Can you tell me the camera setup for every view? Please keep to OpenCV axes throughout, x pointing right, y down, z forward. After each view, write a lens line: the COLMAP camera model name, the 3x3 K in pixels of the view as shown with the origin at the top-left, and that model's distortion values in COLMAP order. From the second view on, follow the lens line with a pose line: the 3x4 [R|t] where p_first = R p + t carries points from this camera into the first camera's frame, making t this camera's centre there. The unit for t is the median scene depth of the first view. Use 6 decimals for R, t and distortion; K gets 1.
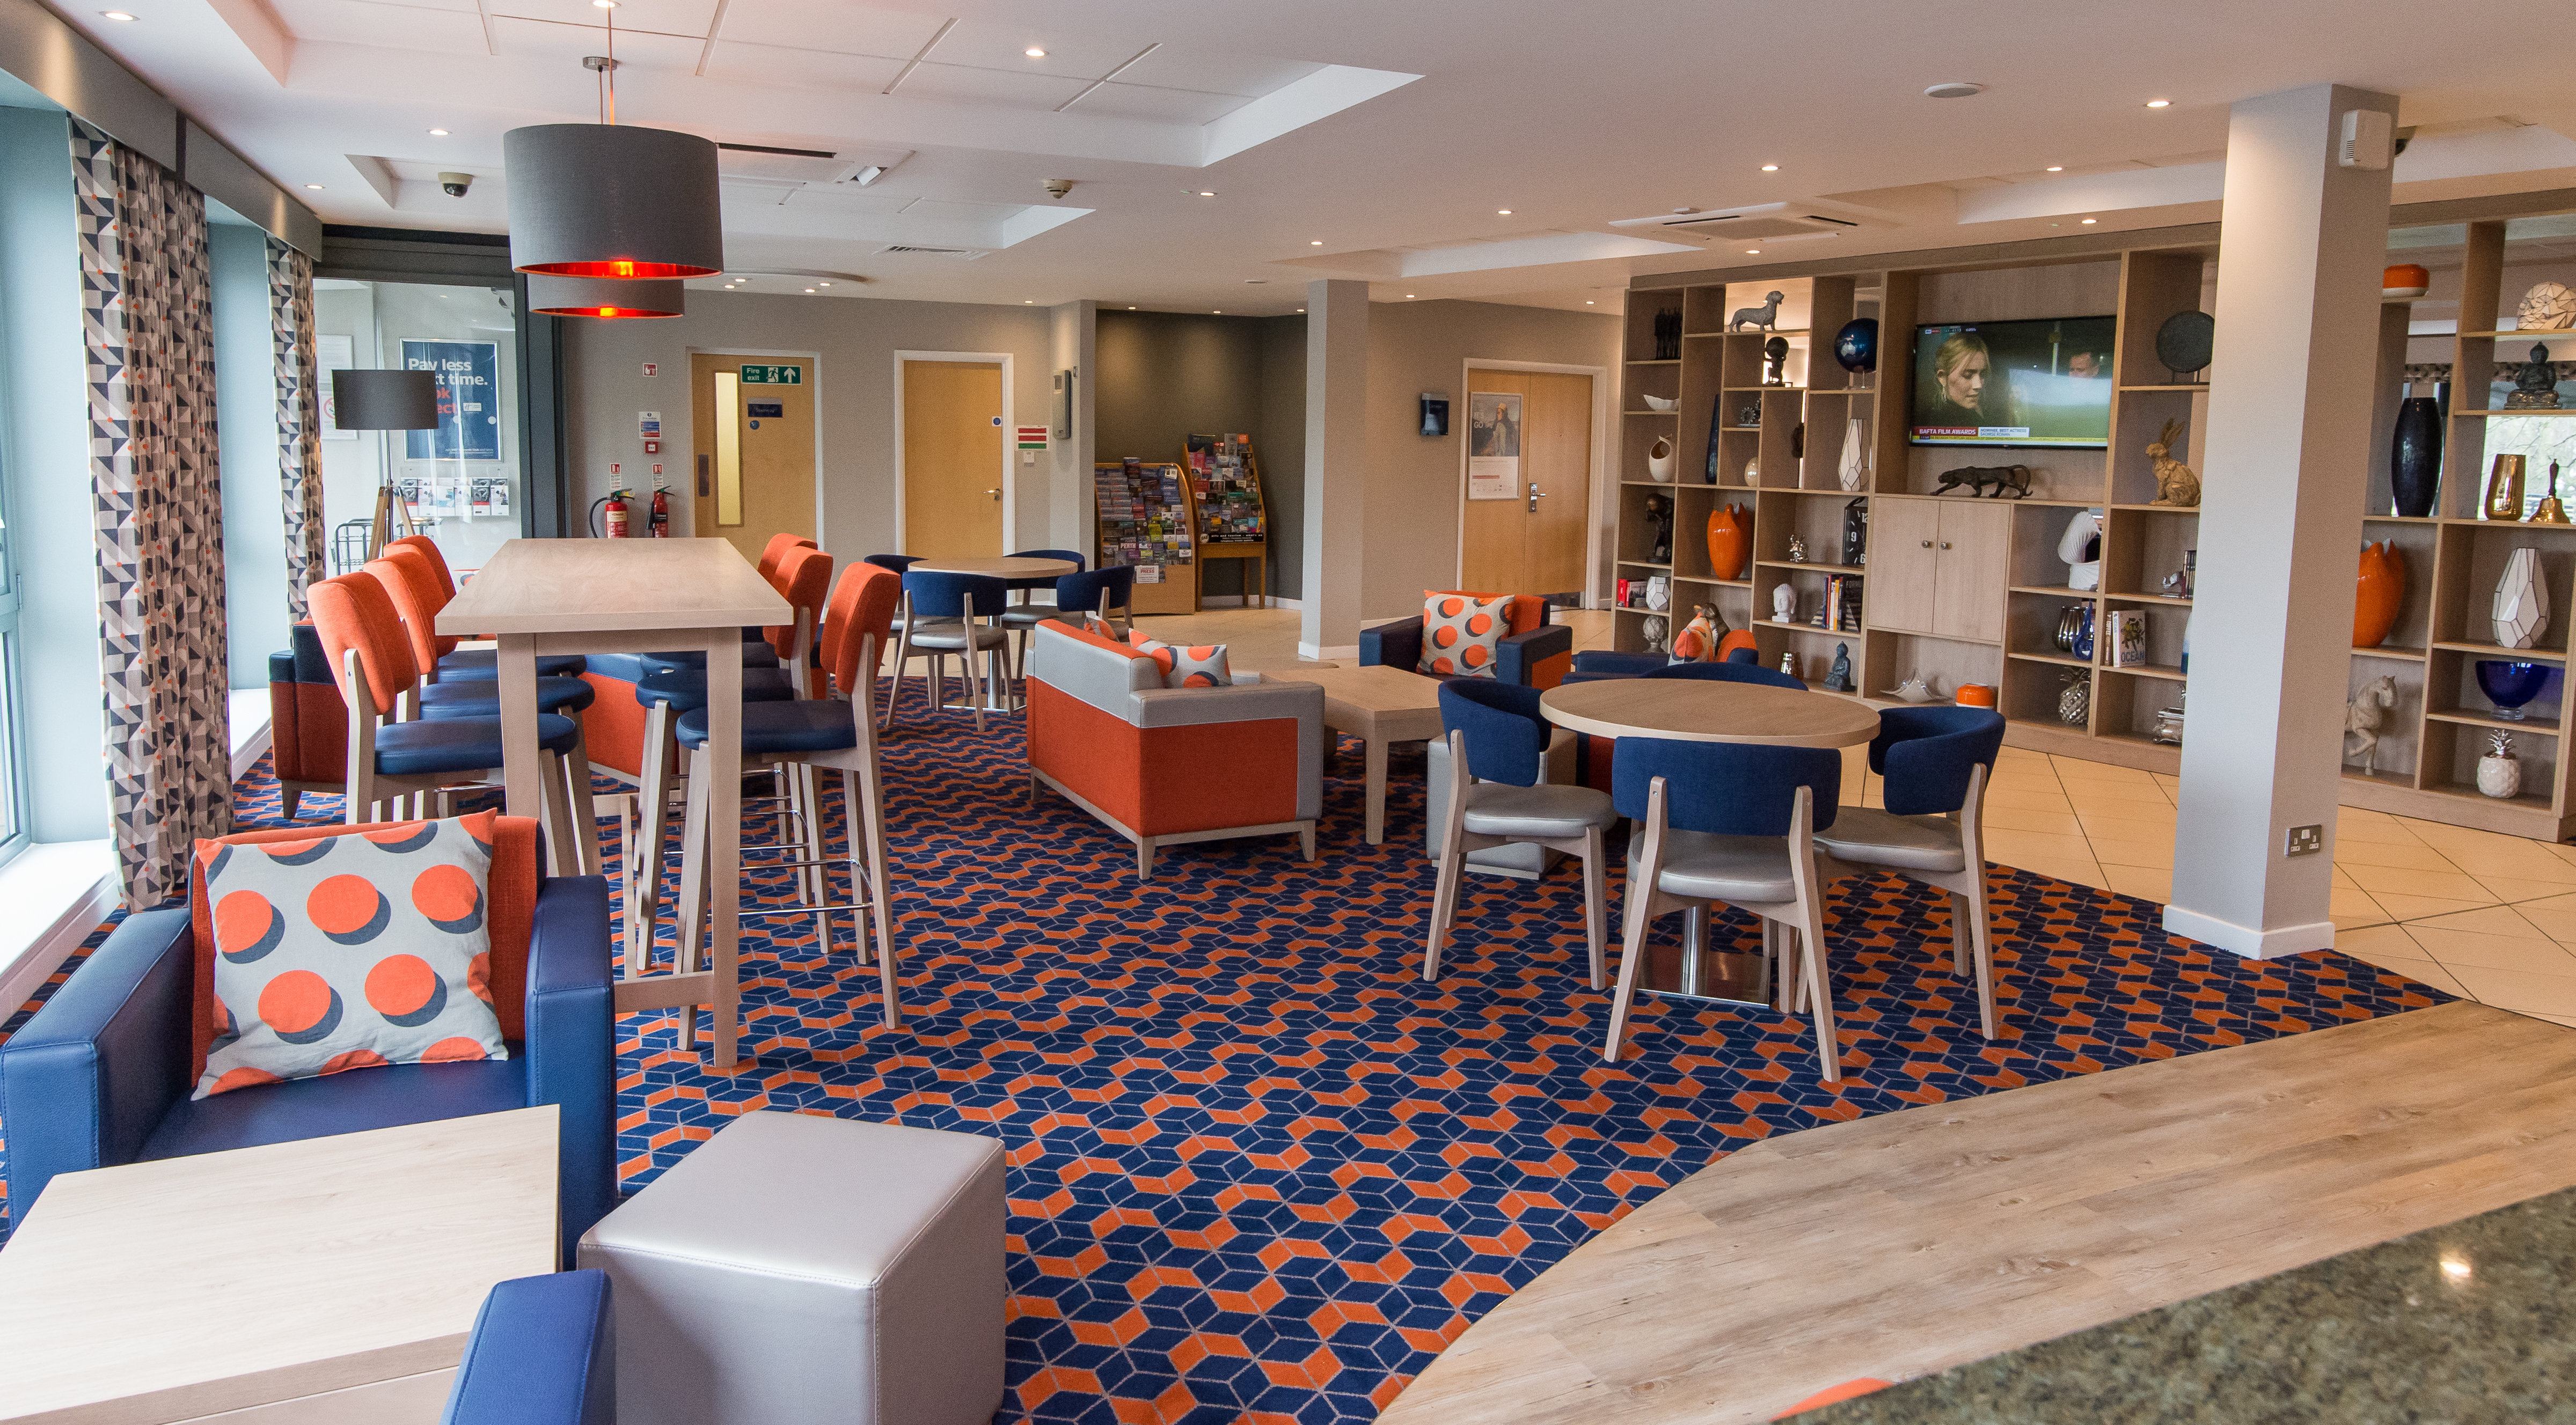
lens RADIAL K [[1603.3, 0, 1269.5], [0, 1603.3, 609.6], [0, 0, 1]] dist [-0.000131, -0.001299]
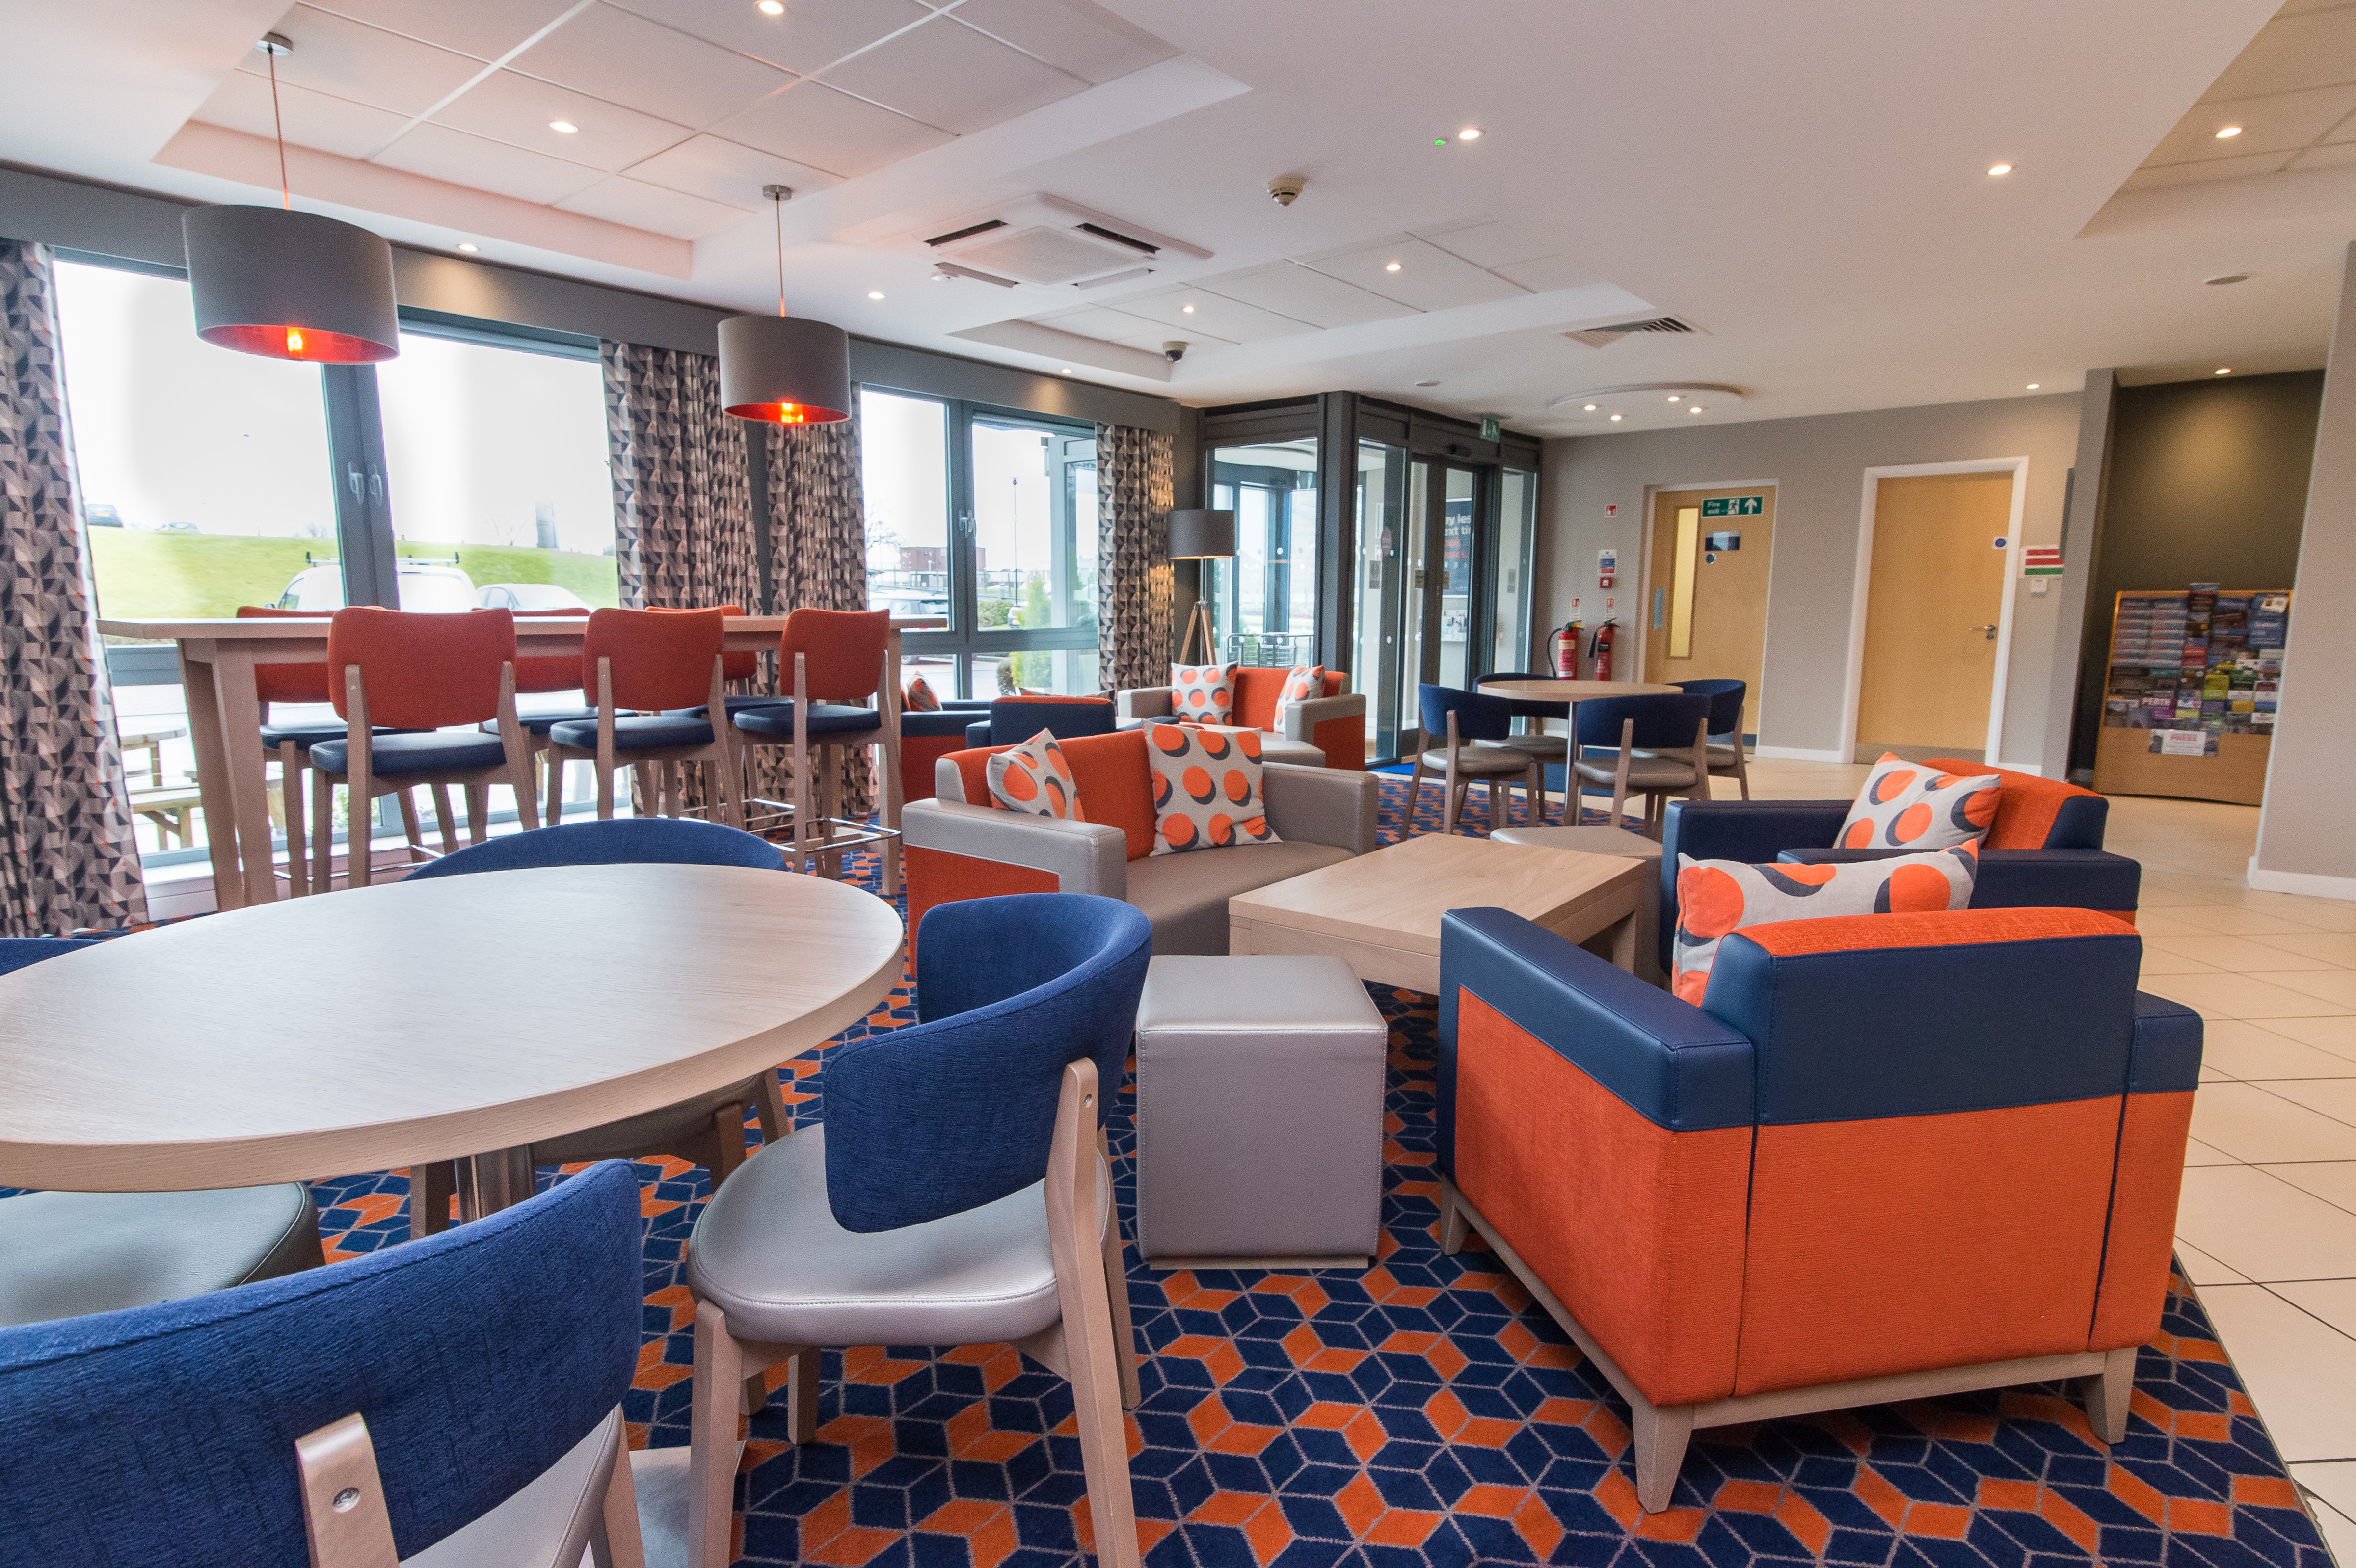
lens RADIAL K [[1198.7, 0, 1164.8], [0, 1198.7, 782.4], [0, 0, 1]] dist [0.016301, 0.000427]
pose [[0.449208, 0.121006, -0.885195, 0.372277], [-0.094255, 0.991675, 0.087730, -0.016036], [0.888441, 0.044025, 0.456874, 0.613832]]
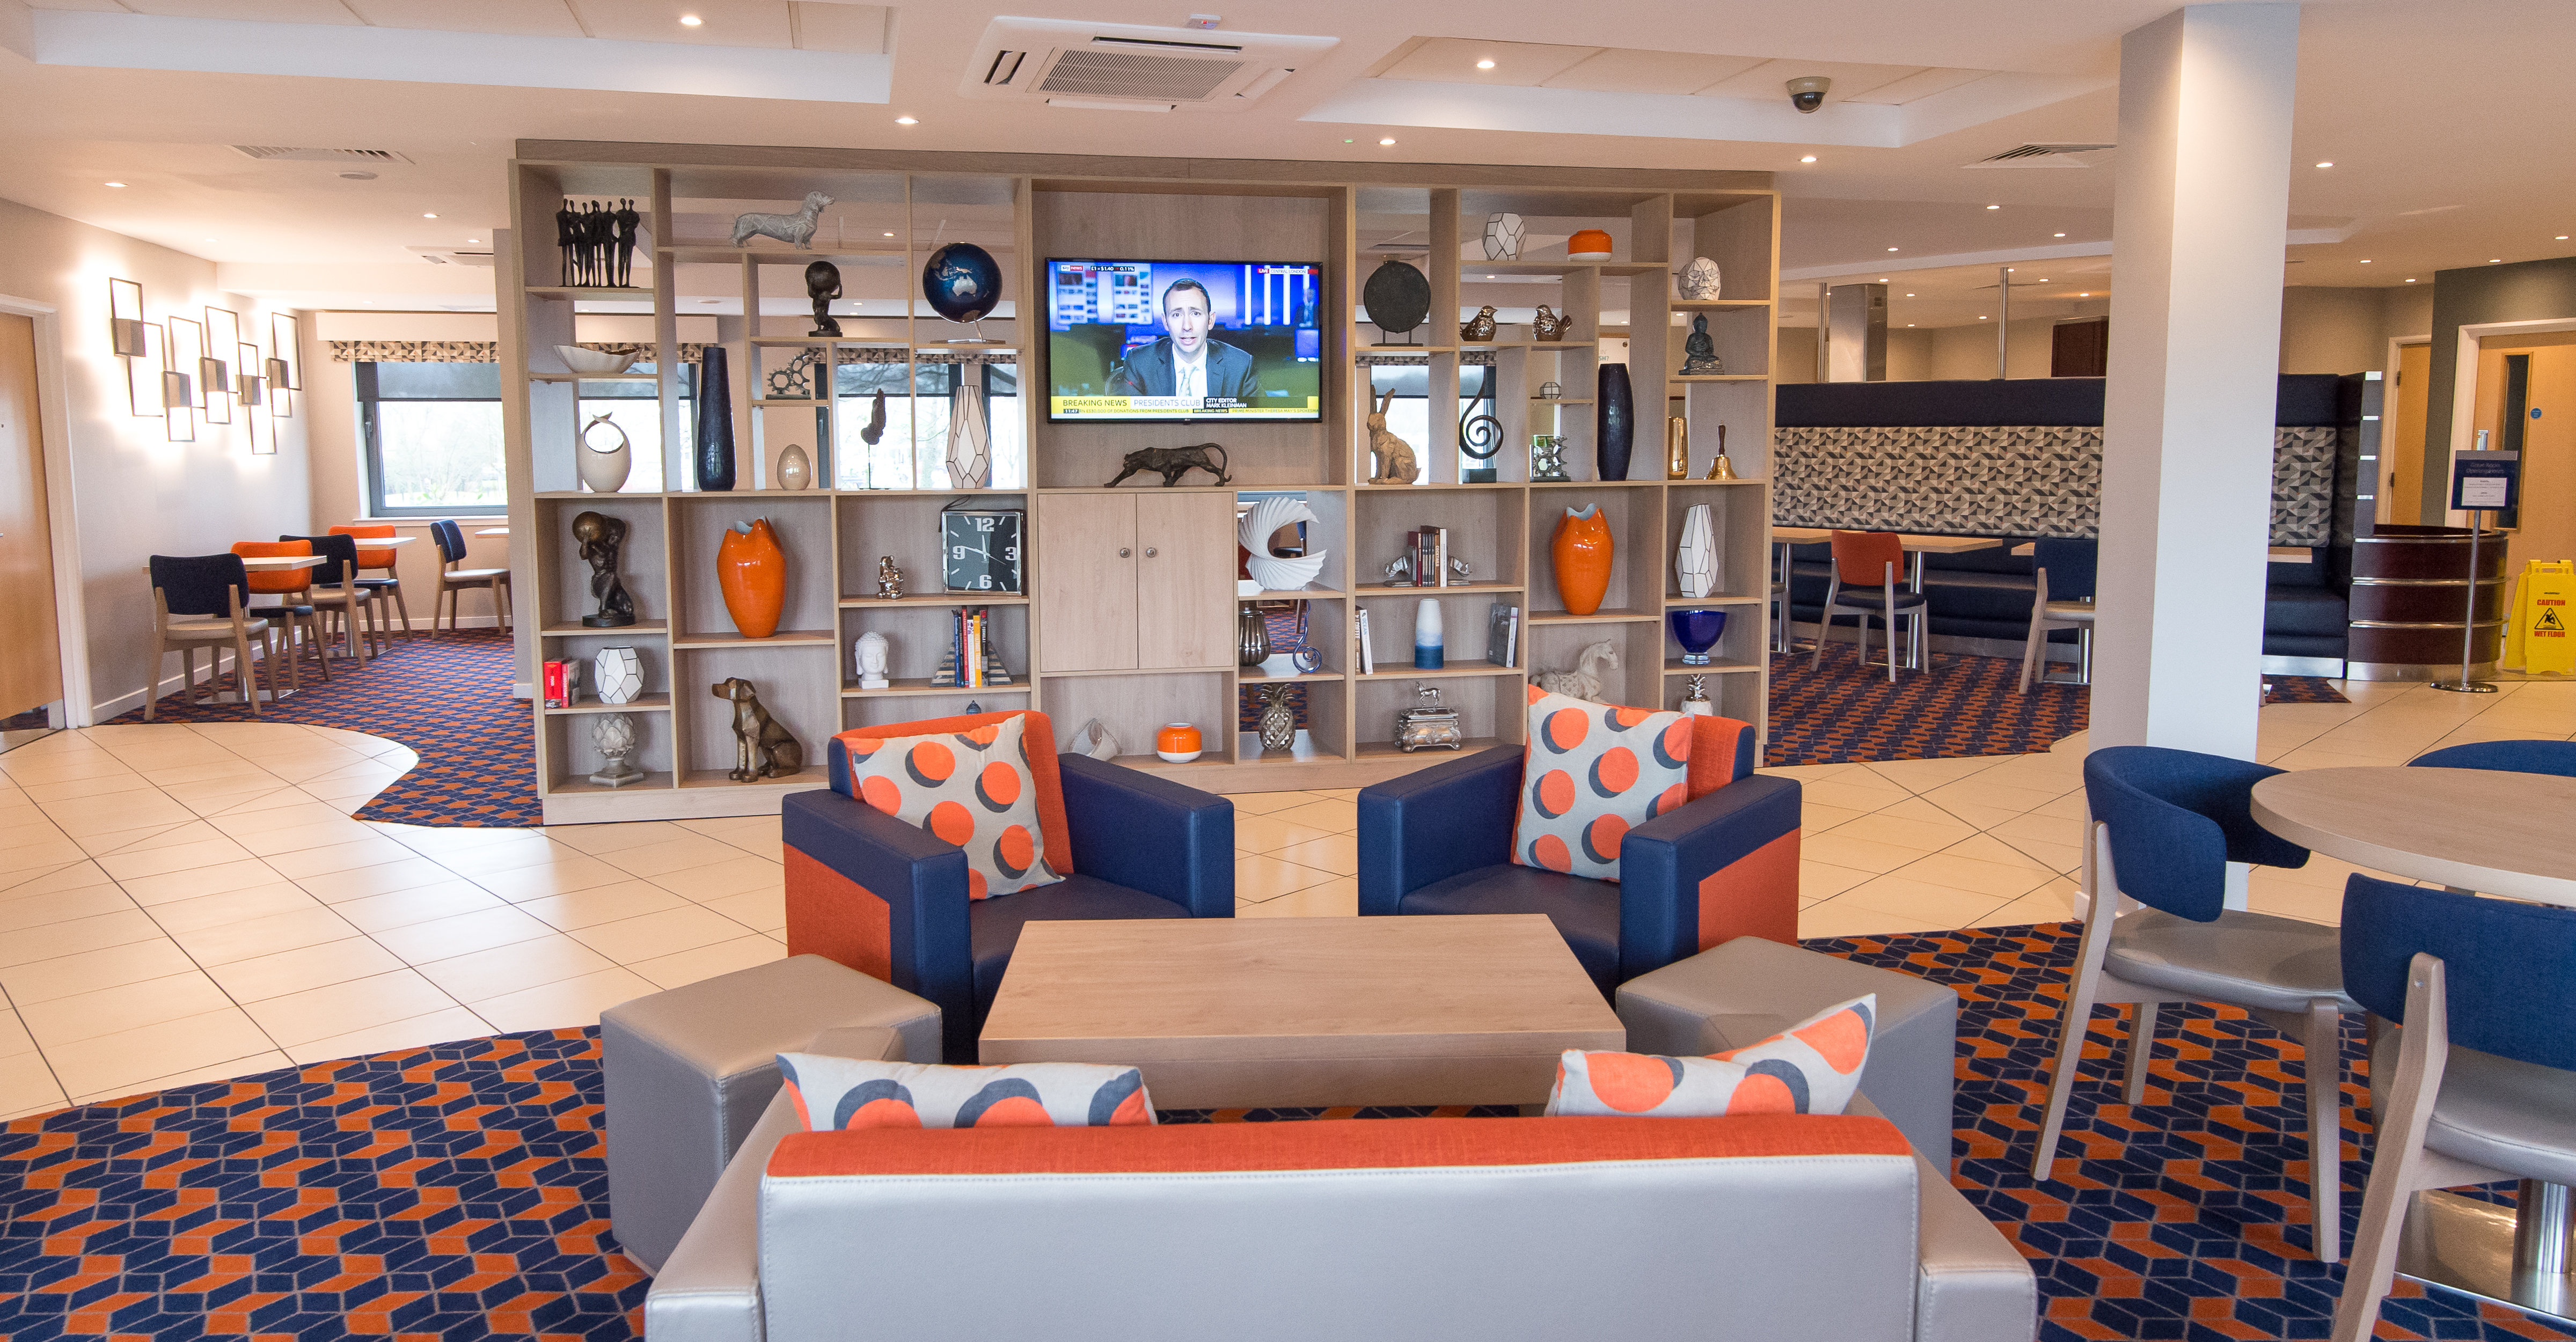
lens RADIAL K [[1606.3, 0, 1269.0], [0, 1606.3, 582.5], [0, 0, 1]] dist [0.003125, 0.000154]
pose [[0.401028, -0.100431, 0.910544, -0.285070], [0.113251, 0.991782, 0.059513, -0.073812], [-0.909038, 0.079254, 0.409106, 0.733504]]
